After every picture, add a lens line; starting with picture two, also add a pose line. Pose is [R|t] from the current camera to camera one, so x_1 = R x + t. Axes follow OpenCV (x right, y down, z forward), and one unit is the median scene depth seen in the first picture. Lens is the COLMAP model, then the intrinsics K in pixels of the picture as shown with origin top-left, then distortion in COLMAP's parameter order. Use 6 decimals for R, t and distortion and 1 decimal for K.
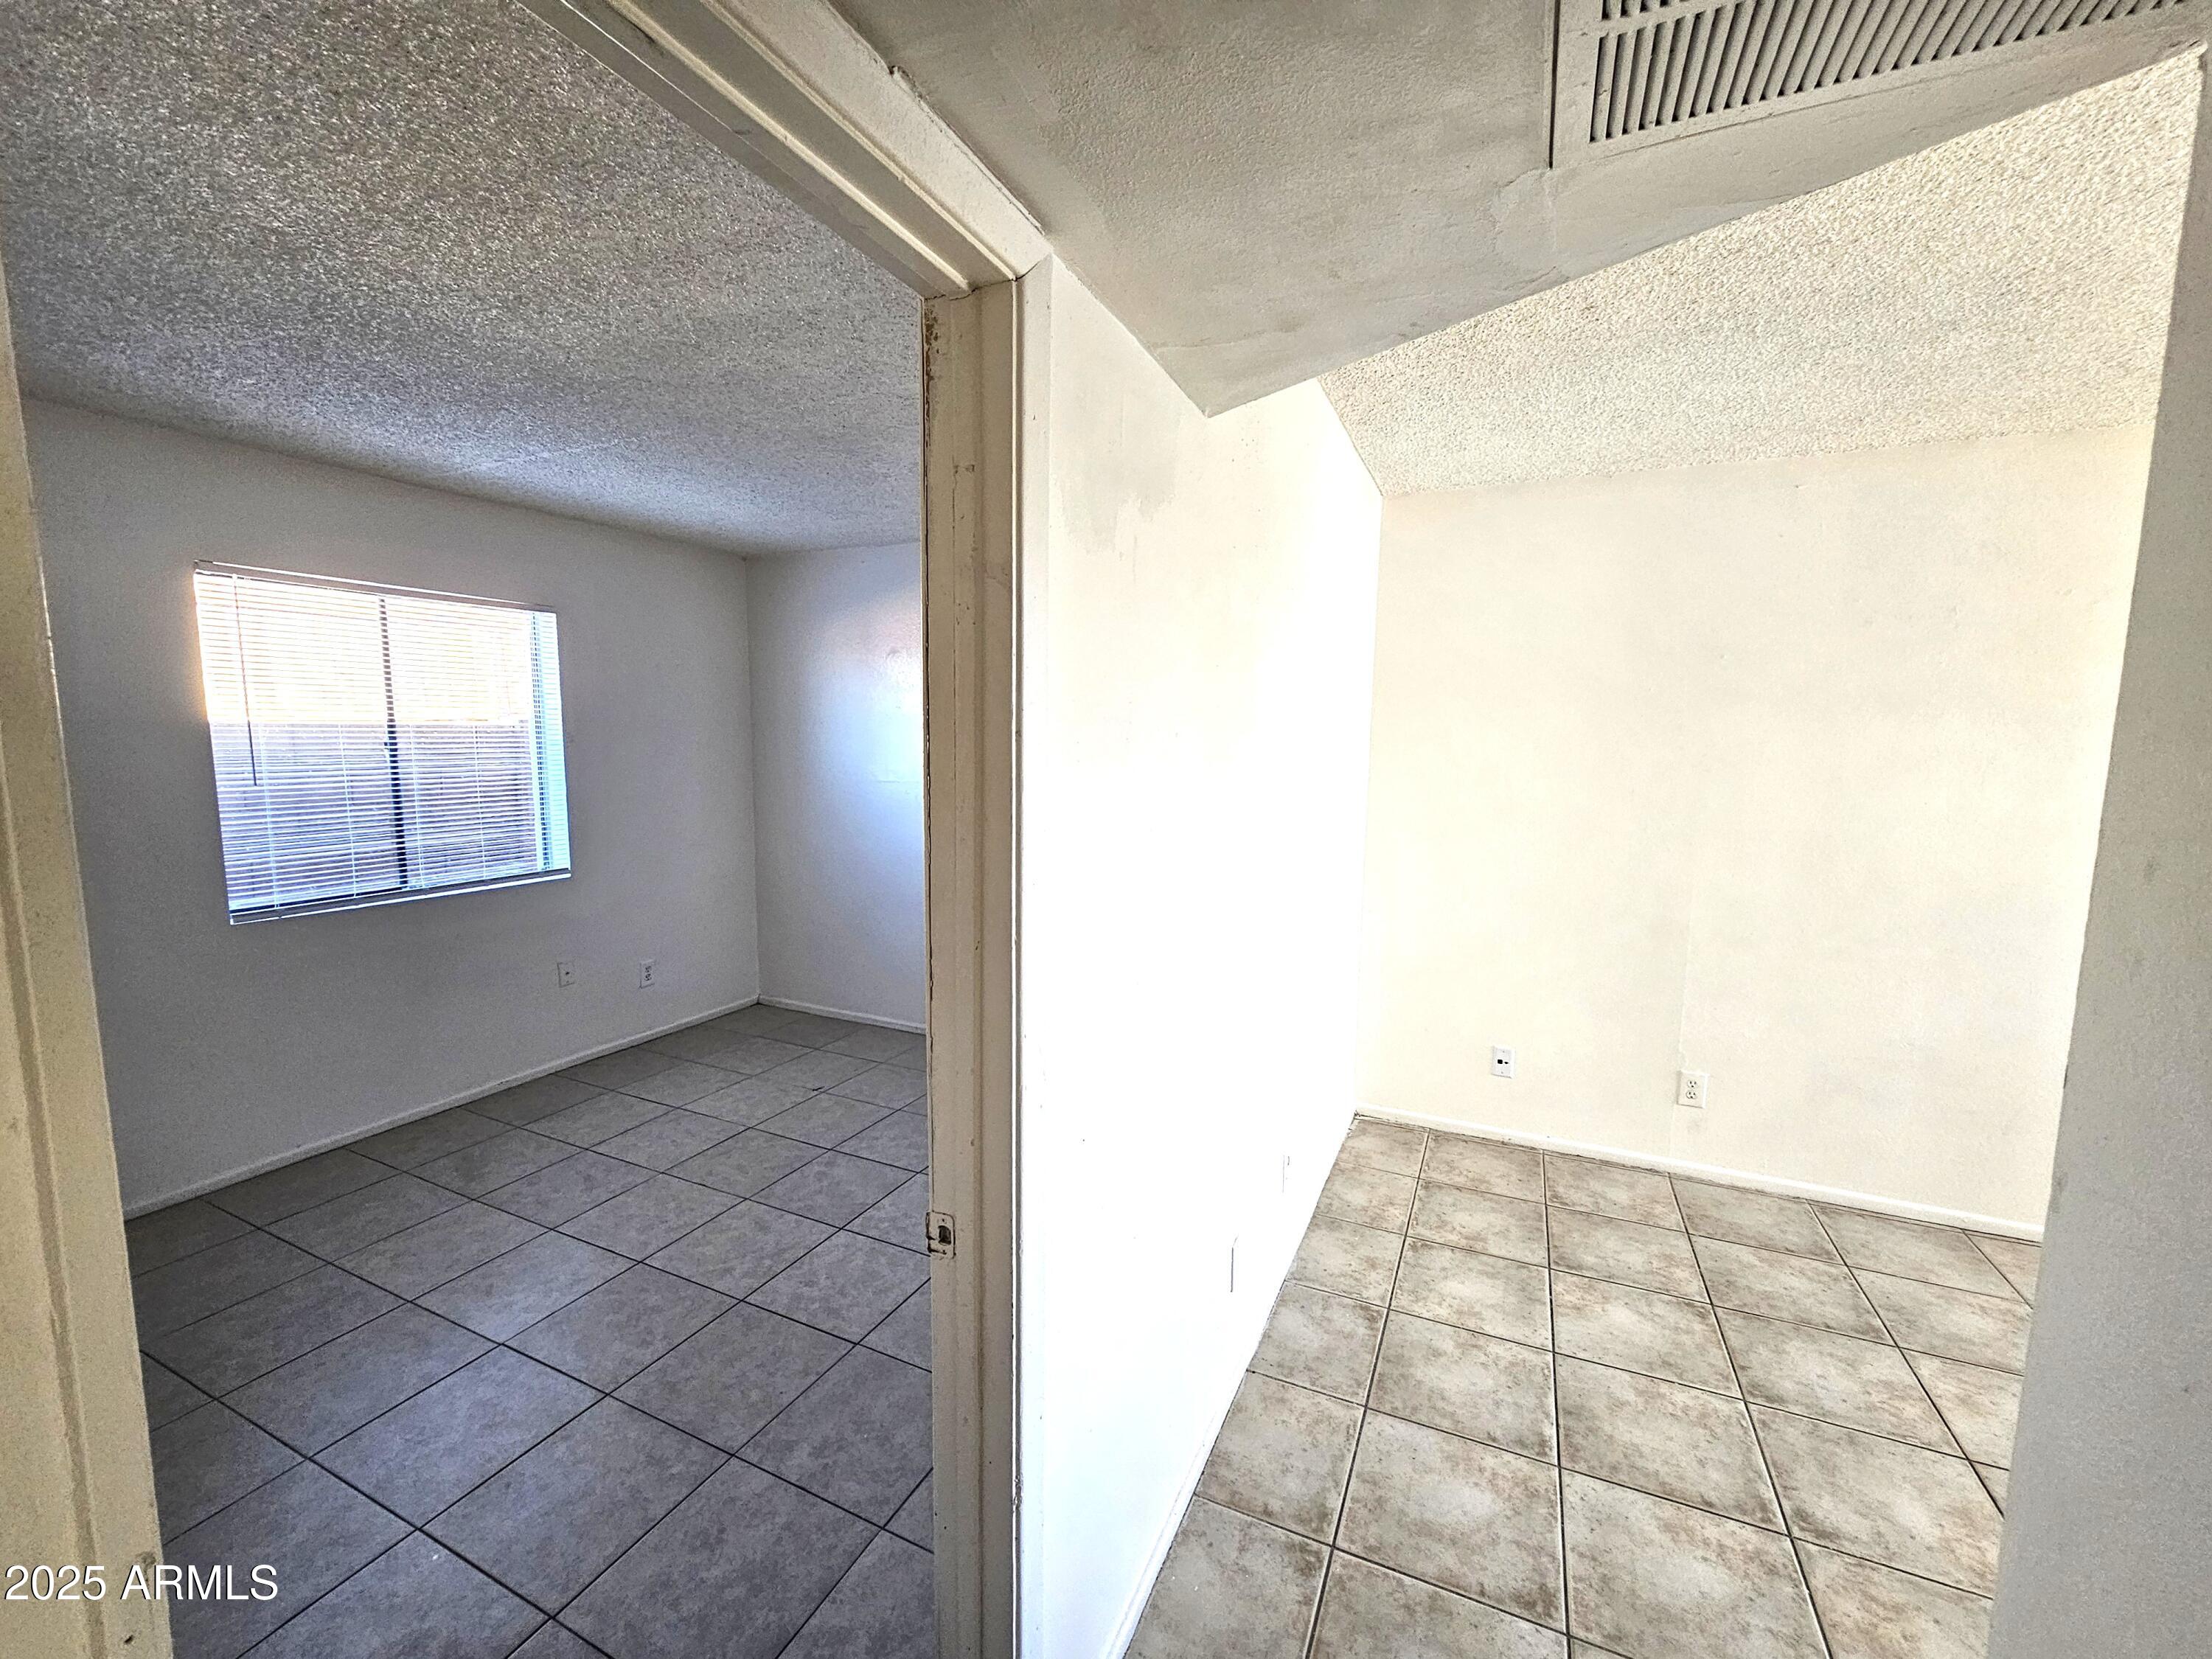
lens RADIAL K [[901.3, 0, 1102.6], [0, 901.3, 830.4], [0, 0, 1]] dist [-0.002721, 0.001274]
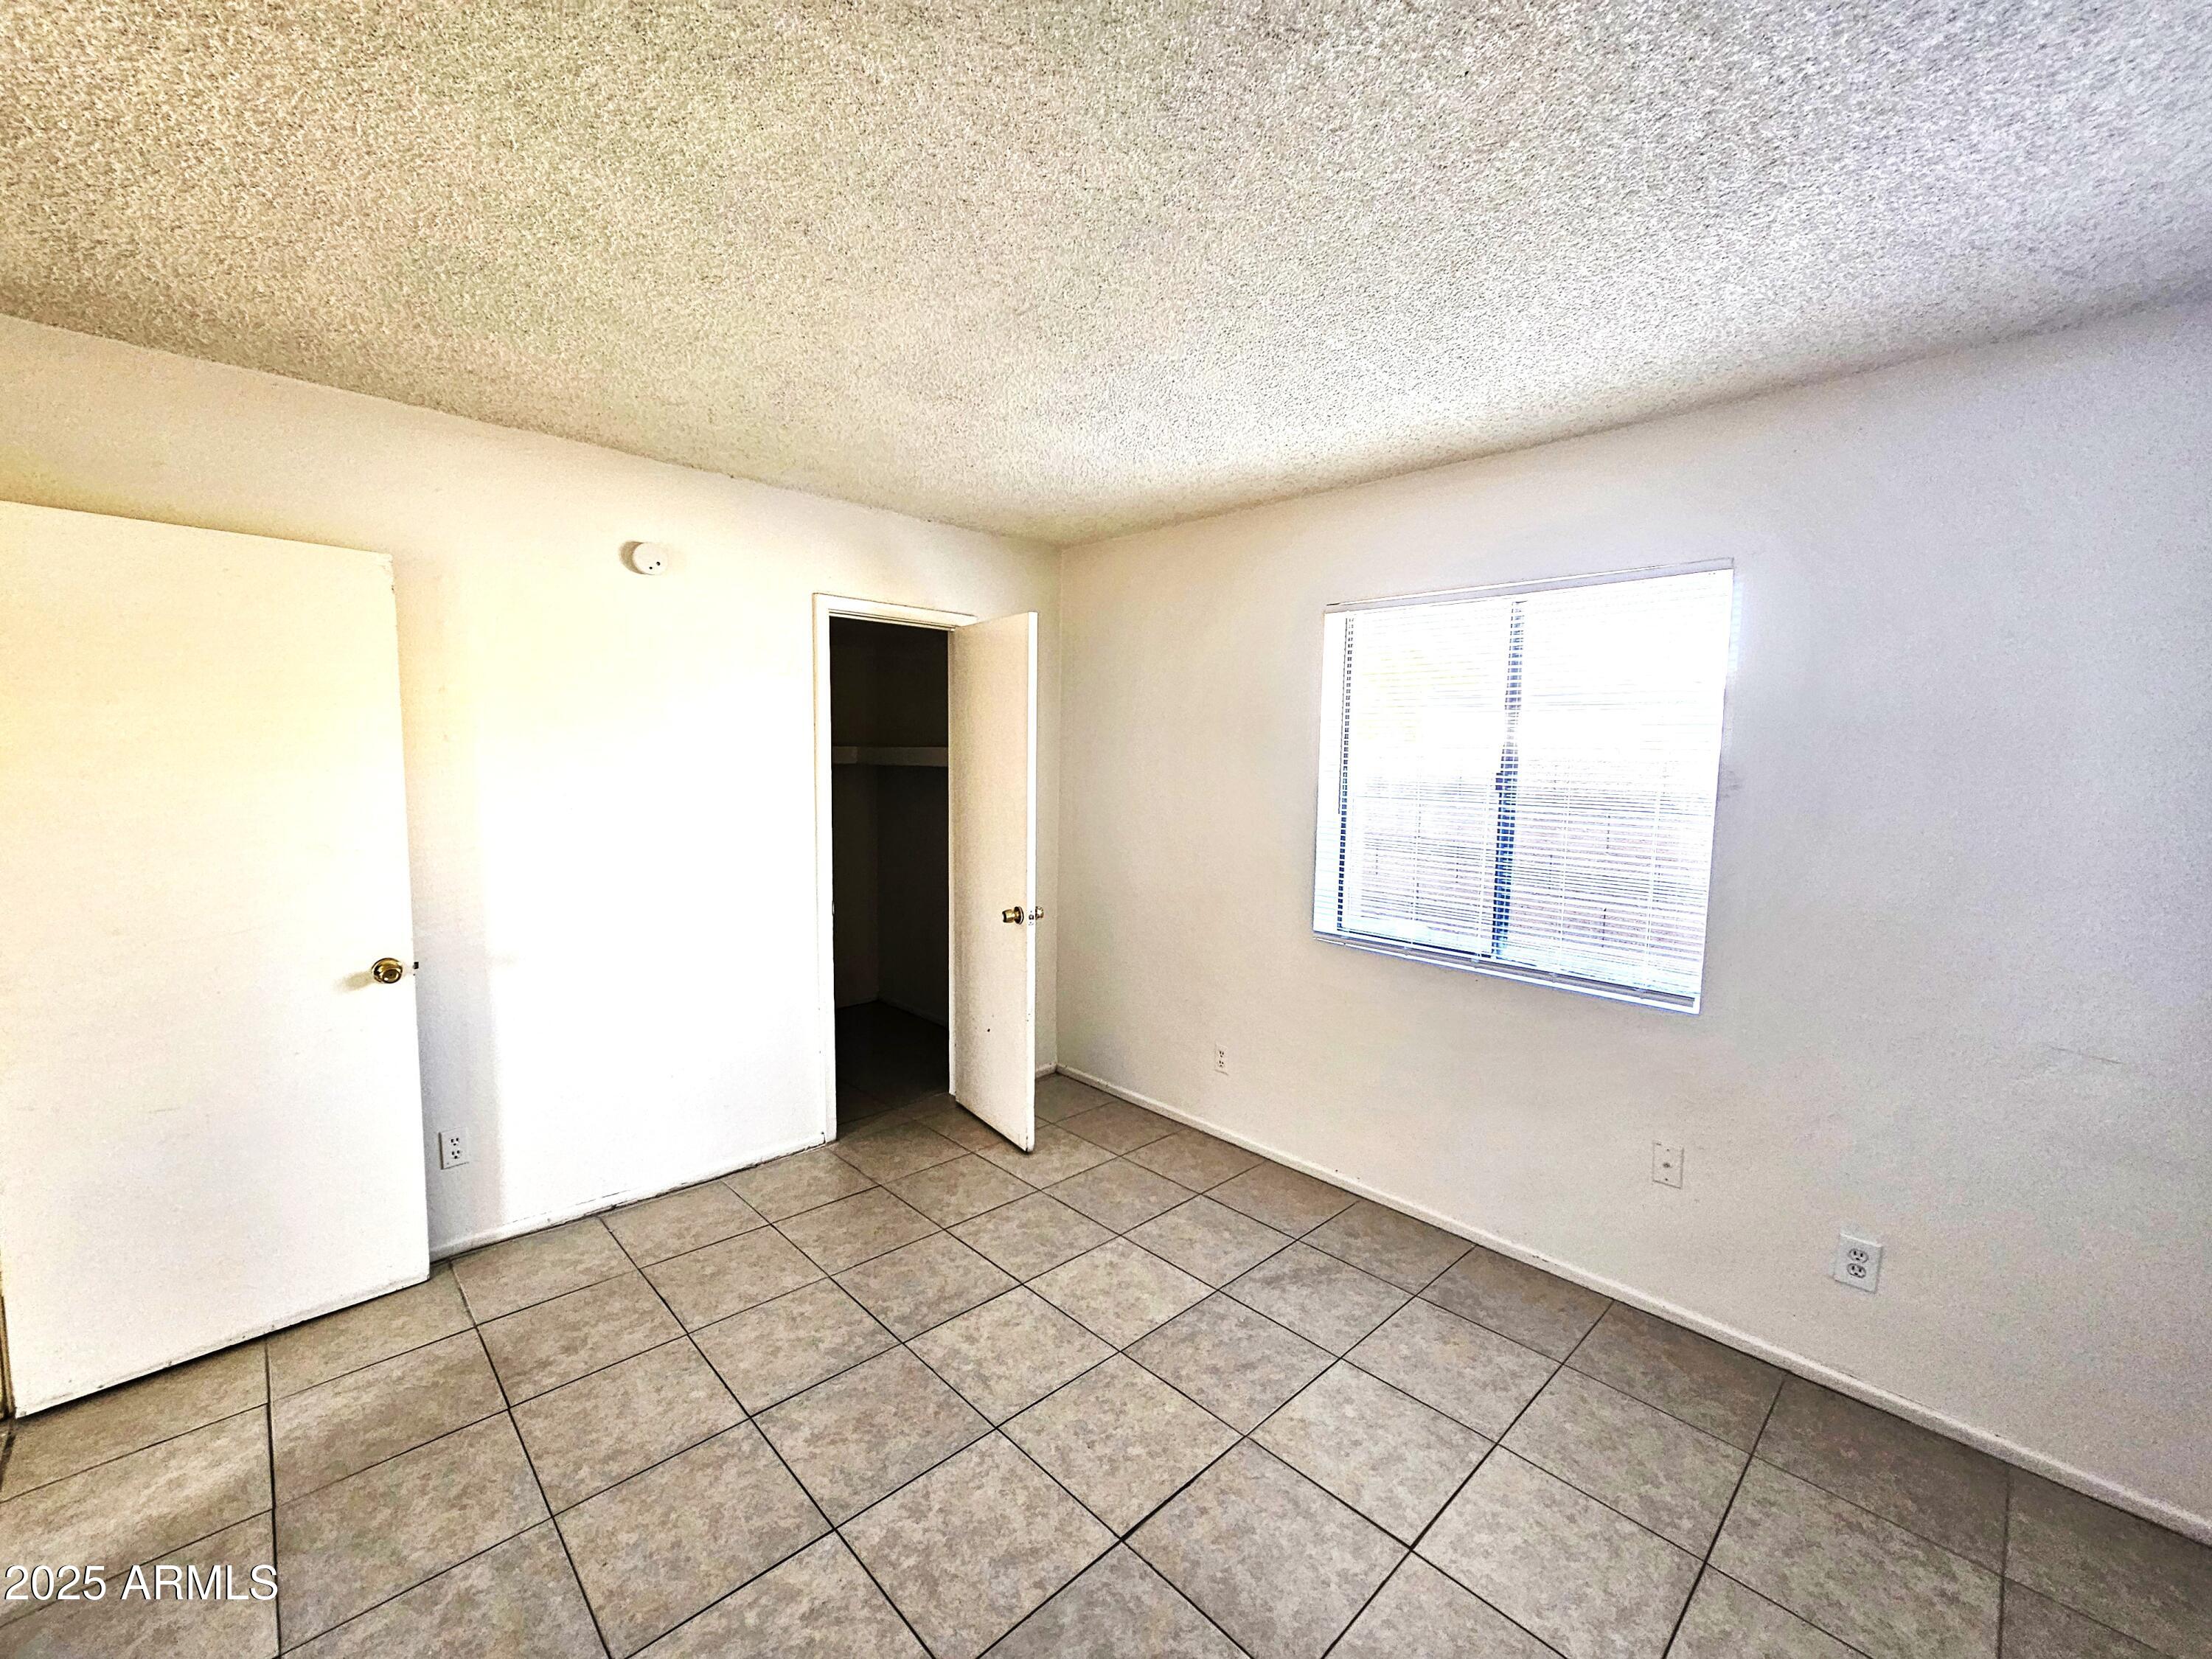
lens RADIAL K [[901.3, 0, 1100.7], [0, 901.3, 830.7], [0, 0, 1]] dist [-0.002721, 0.001274]
pose [[-0.363553, 0.059244, -0.929688, 0.156780], [-0.127835, 0.985362, 0.112782, -0.136567], [0.922761, 0.159849, -0.350658, 1.338862]]
